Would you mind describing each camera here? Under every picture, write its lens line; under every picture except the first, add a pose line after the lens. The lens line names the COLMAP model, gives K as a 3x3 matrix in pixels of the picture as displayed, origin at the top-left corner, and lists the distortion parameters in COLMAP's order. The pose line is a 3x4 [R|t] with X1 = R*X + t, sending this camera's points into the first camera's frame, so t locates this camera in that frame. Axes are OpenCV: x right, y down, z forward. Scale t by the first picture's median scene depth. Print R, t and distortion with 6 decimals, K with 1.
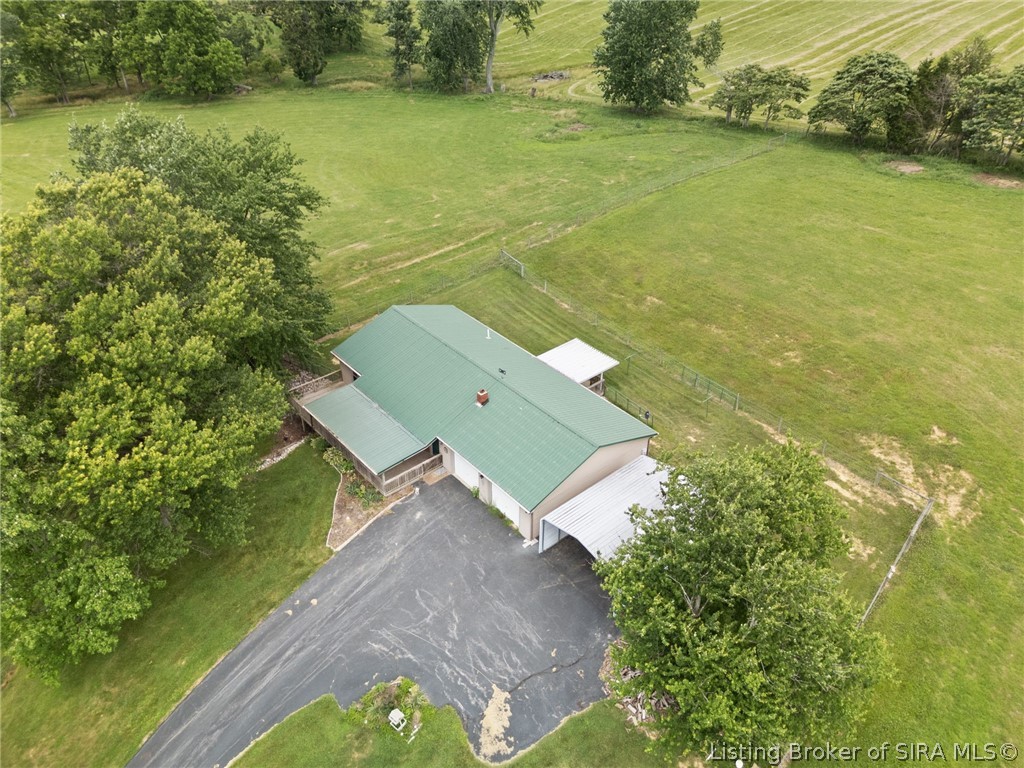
lens RADIAL K [[786.4, 0, 513.9], [0, 786.4, 378.3], [0, 0, 1]] dist [0.088976, -0.092214]
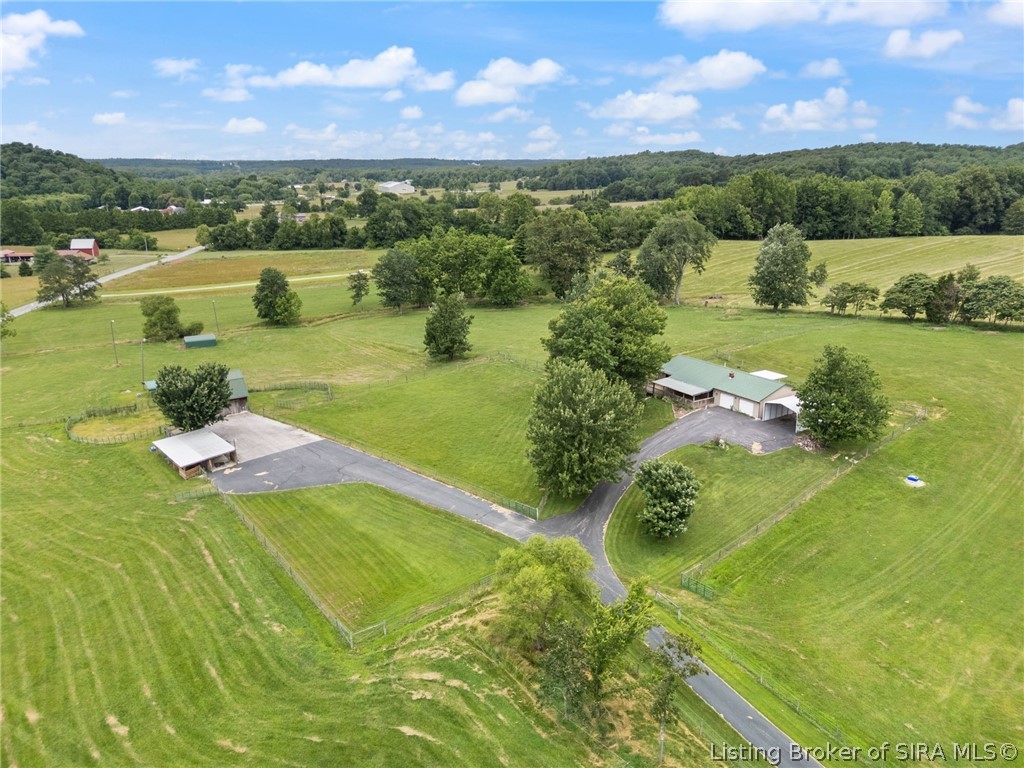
lens RADIAL K [[786.4, 0, 513.9], [0, 786.4, 378.3], [0, 0, 1]] dist [0.088976, -0.092214]
pose [[0.990598, 0.028685, -0.133767, -0.209383], [-0.070018, 0.946309, -0.315590, 0.471324], [0.117532, 0.321989, 0.939420, -0.762485]]
